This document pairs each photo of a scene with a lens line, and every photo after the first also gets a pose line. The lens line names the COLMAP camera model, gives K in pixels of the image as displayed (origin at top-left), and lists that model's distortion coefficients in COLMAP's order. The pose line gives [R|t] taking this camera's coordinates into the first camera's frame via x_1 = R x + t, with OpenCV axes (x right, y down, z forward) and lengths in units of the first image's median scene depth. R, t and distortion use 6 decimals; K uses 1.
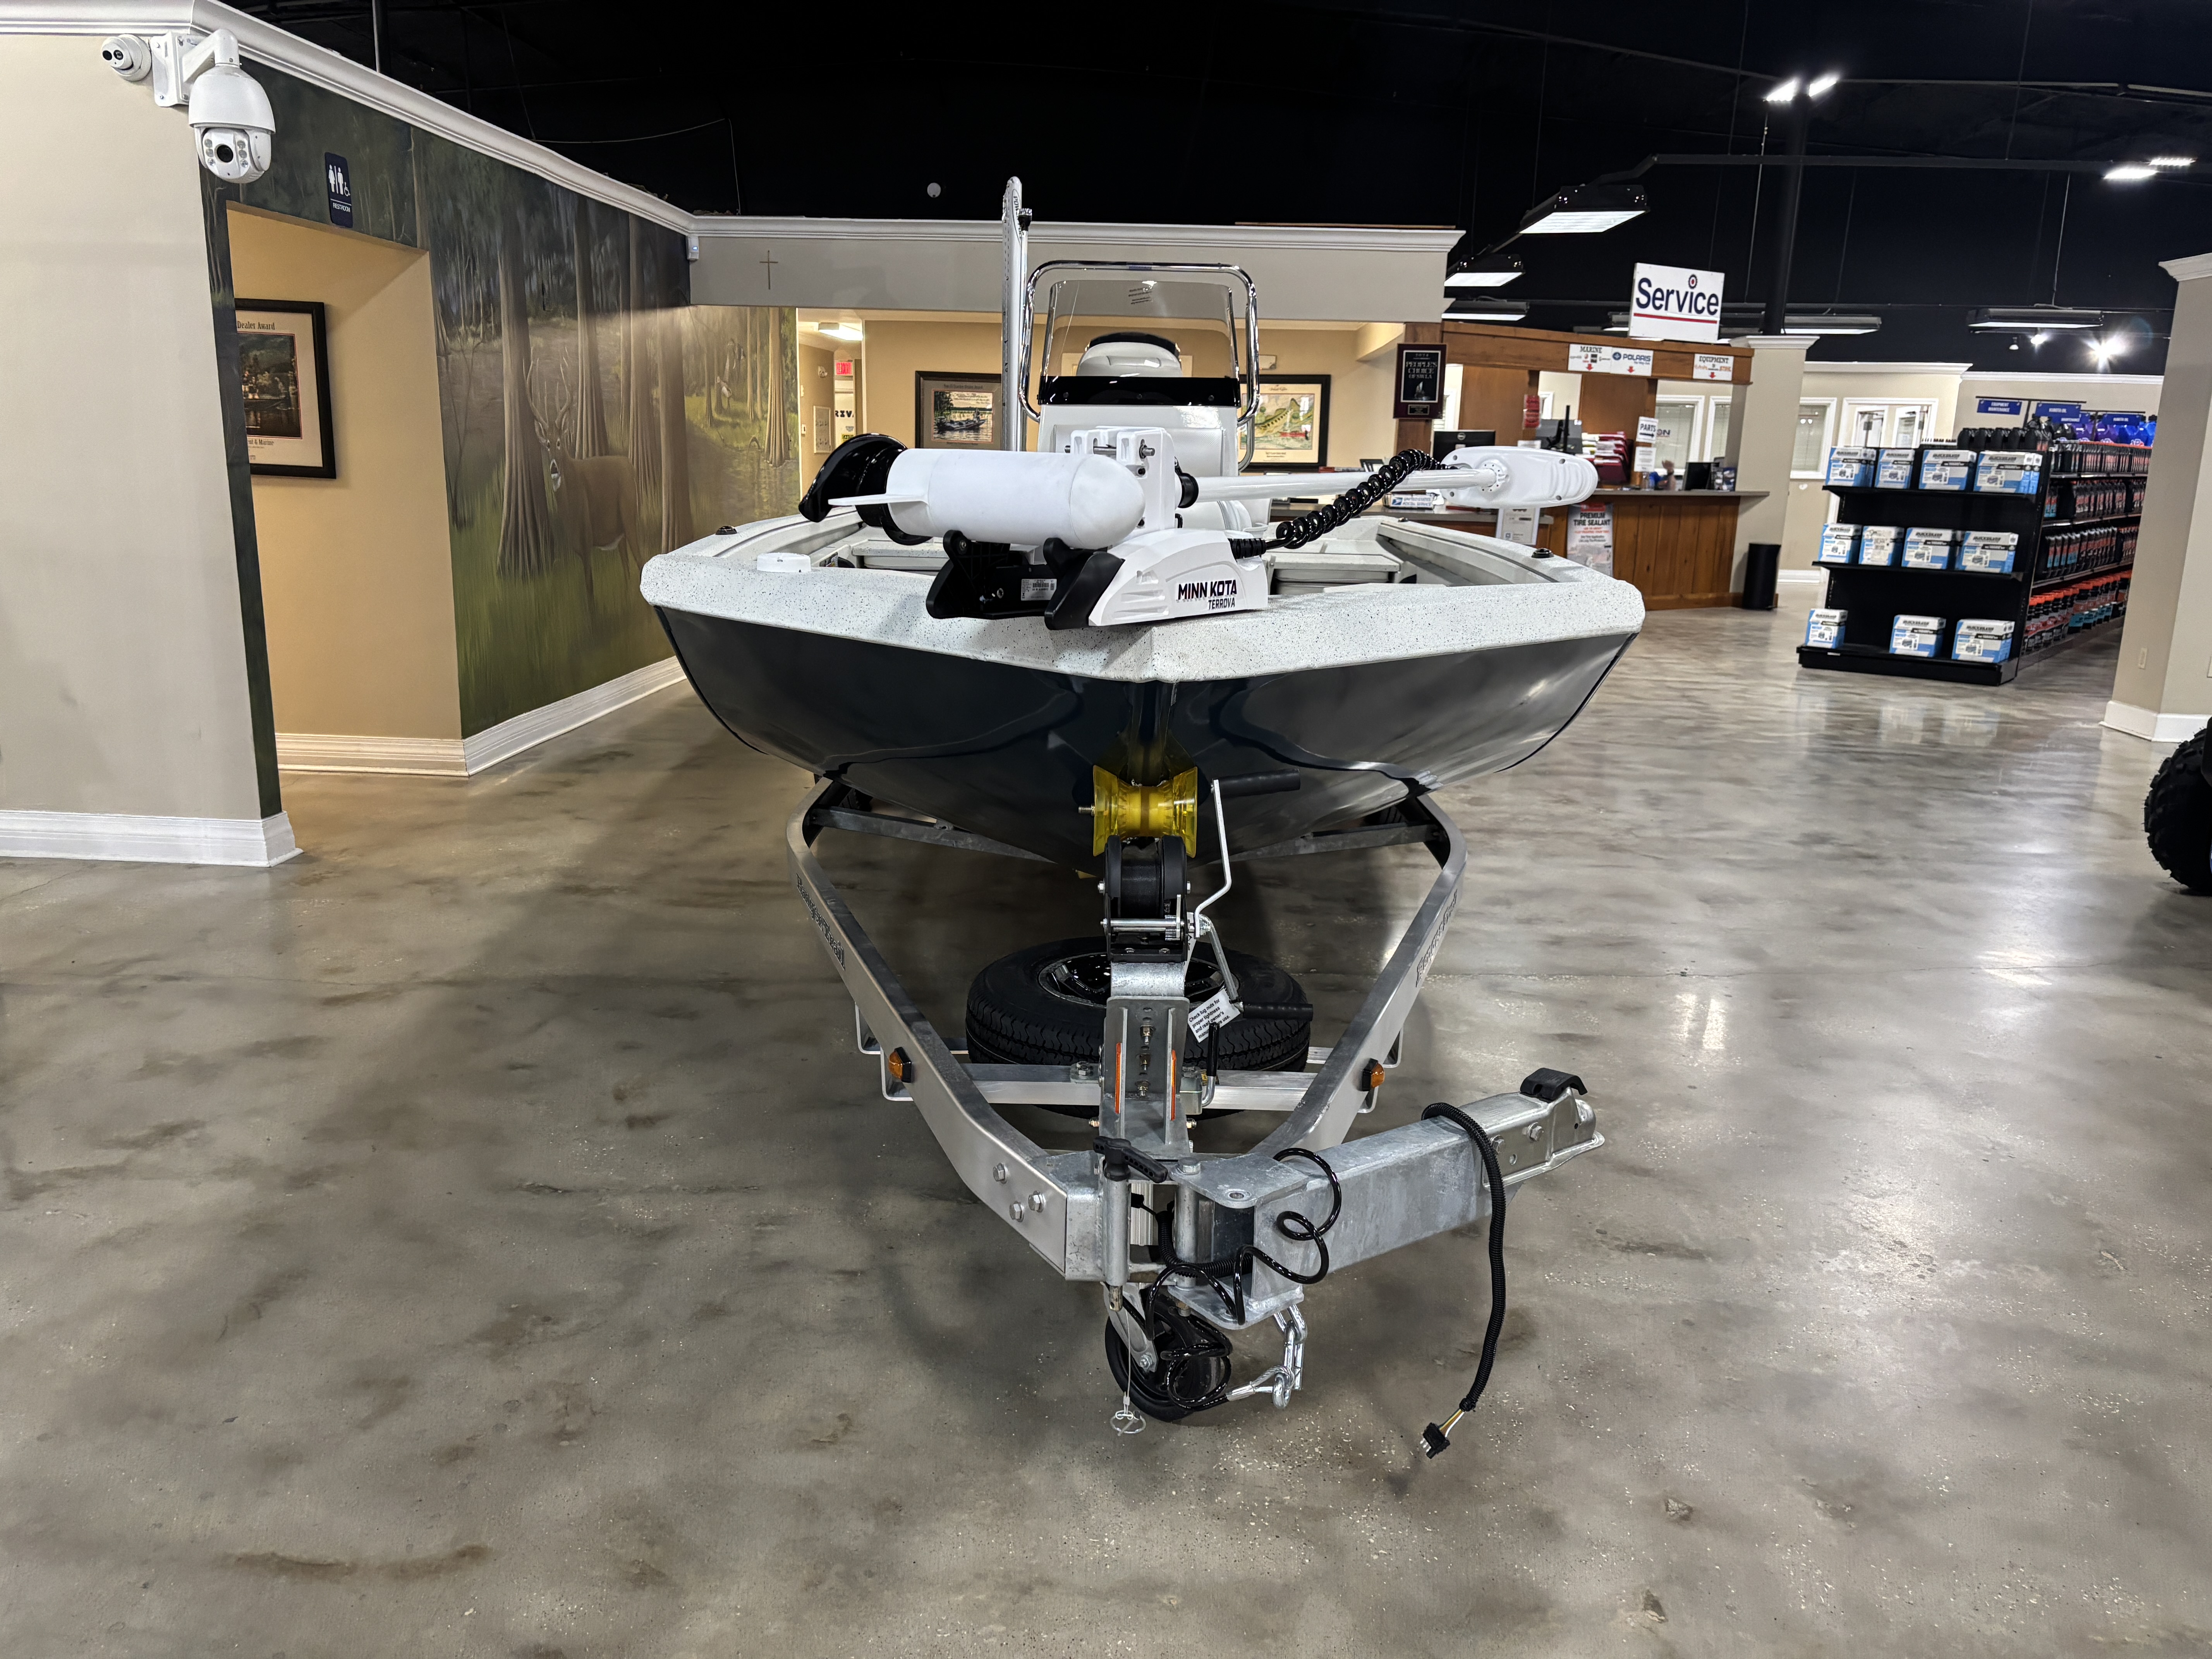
lens RADIAL K [[1713.9, 0, 1106.0], [0, 1713.9, 829.5], [0, 0, 1]] dist [0.002995, -0.007845]
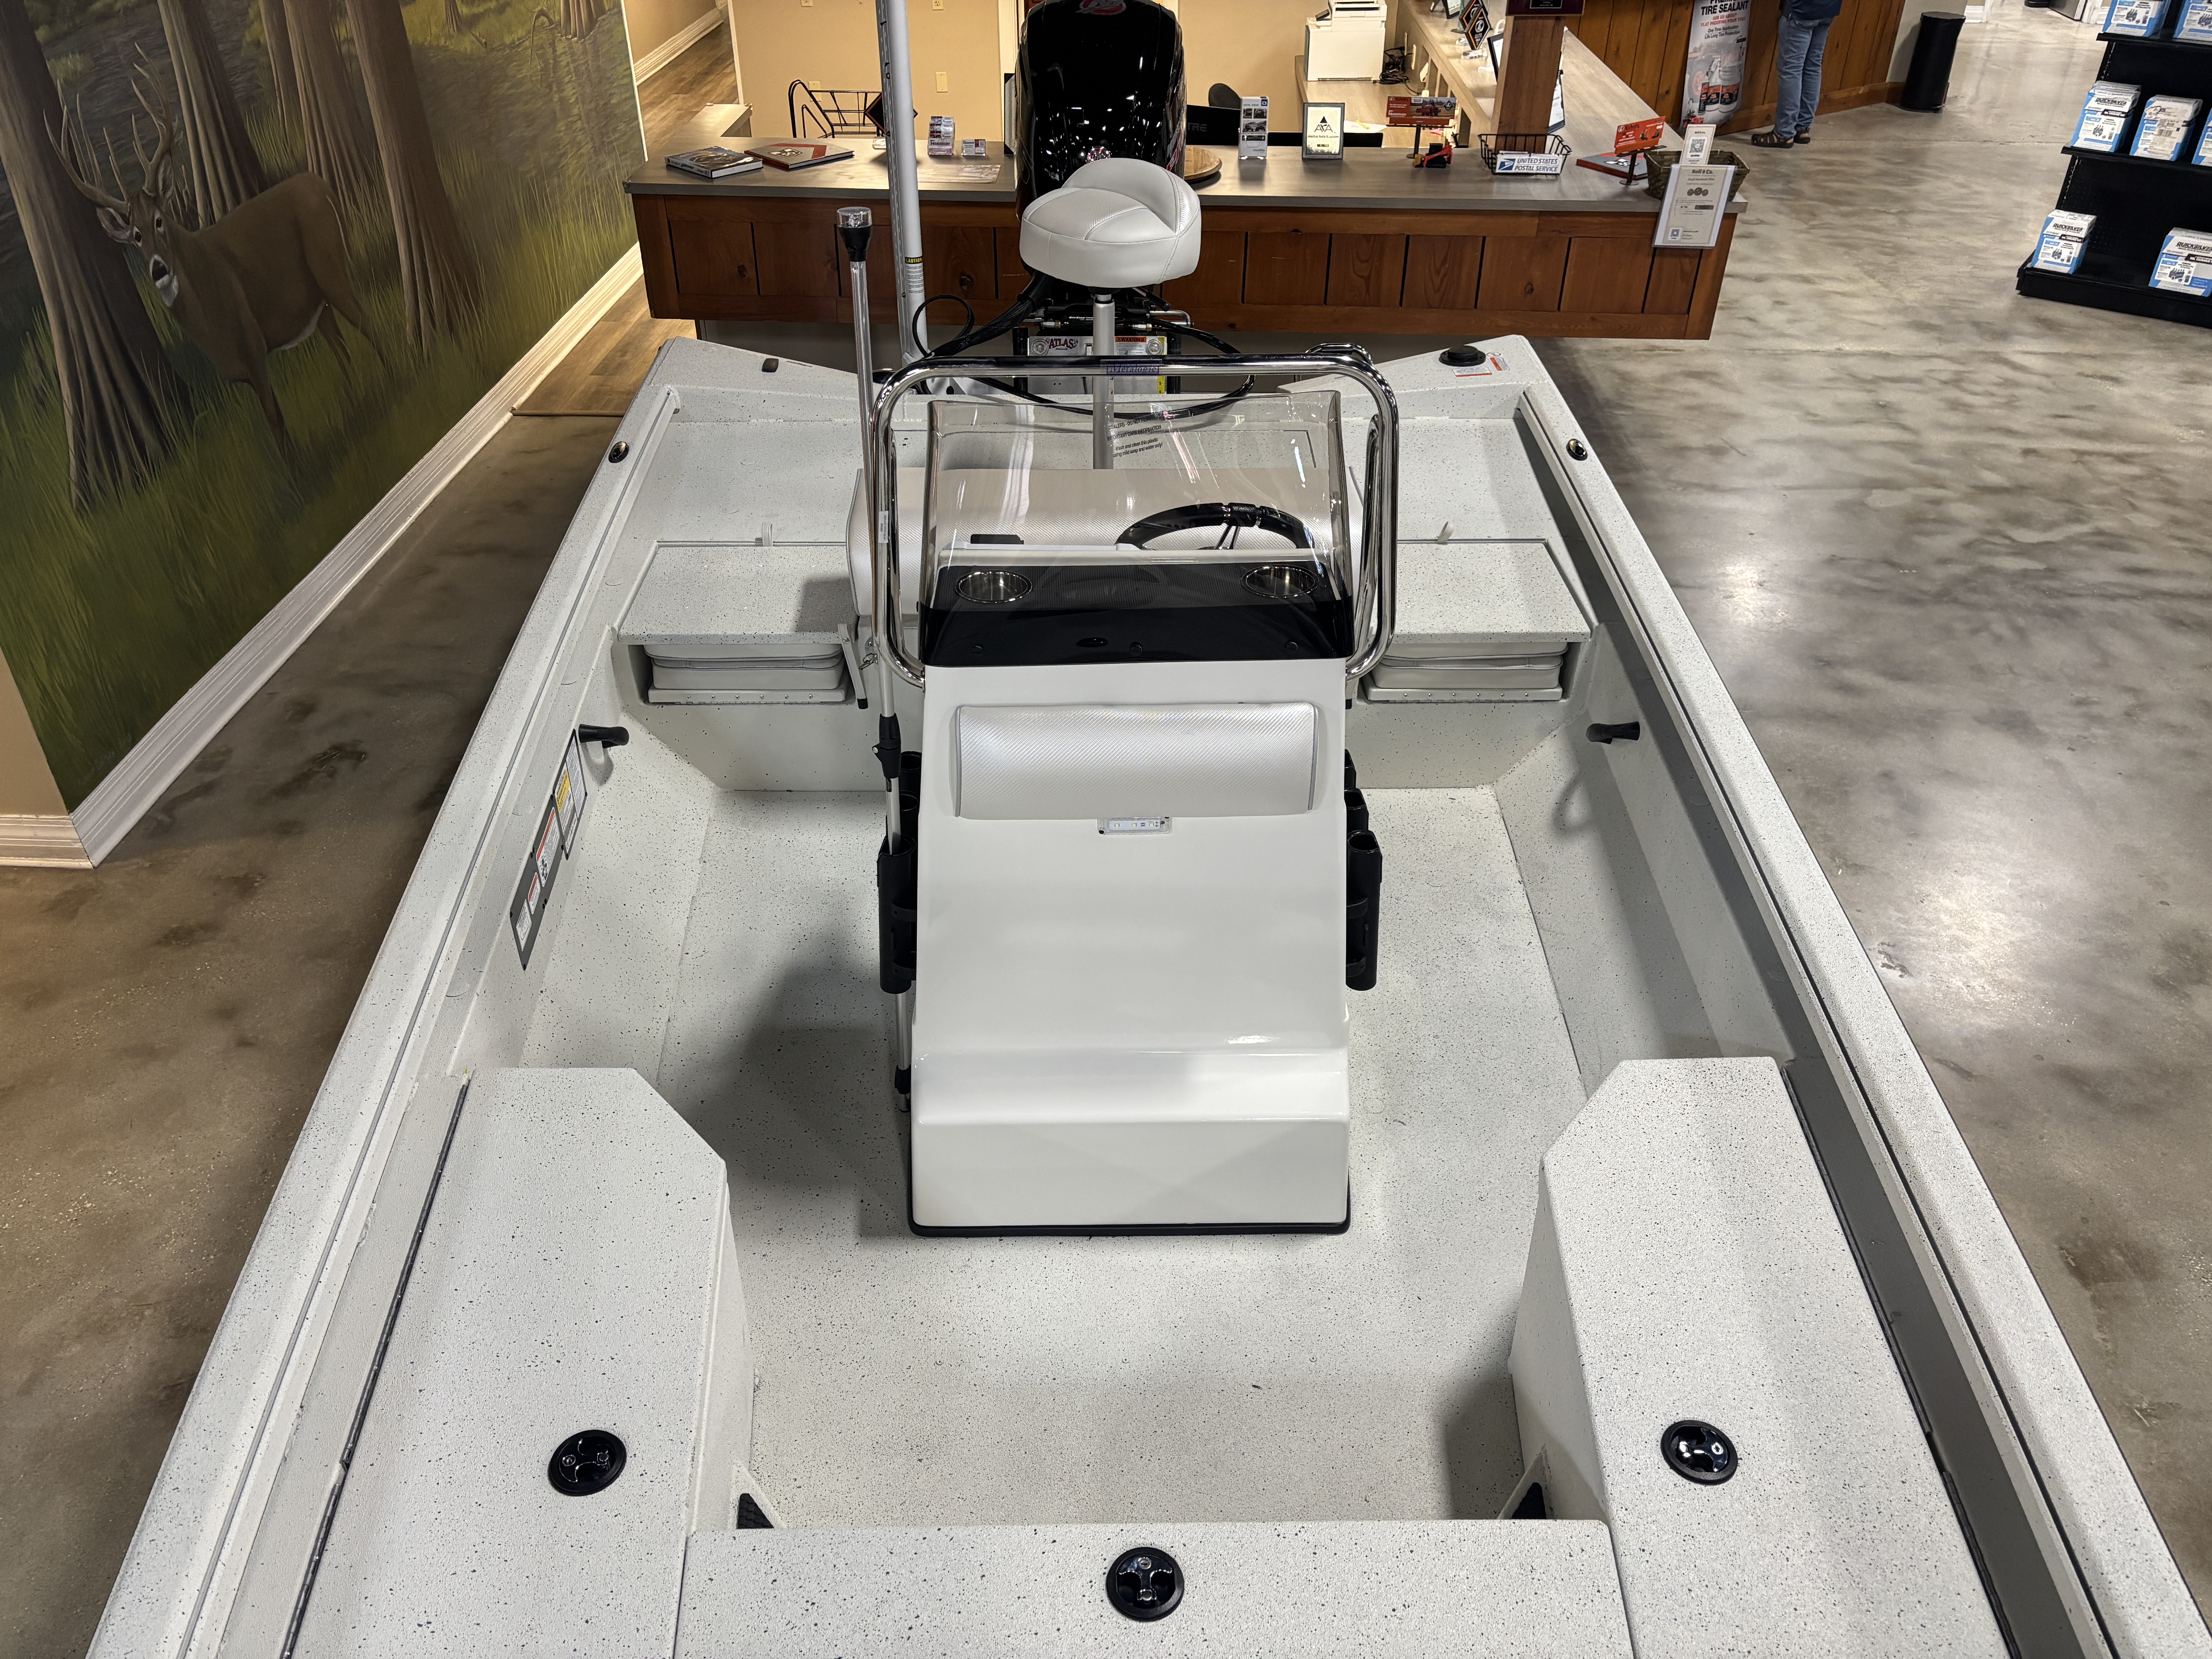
lens RADIAL K [[1713.9, 0, 1106.0], [0, 1713.9, 829.5], [0, 0, 1]] dist [0.002995, -0.007845]
pose [[0.999585, -0.028030, 0.006628, 0.003560], [0.023639, 0.929834, 0.367218, -0.192153], [-0.016456, -0.366909, 0.930111, 0.283625]]
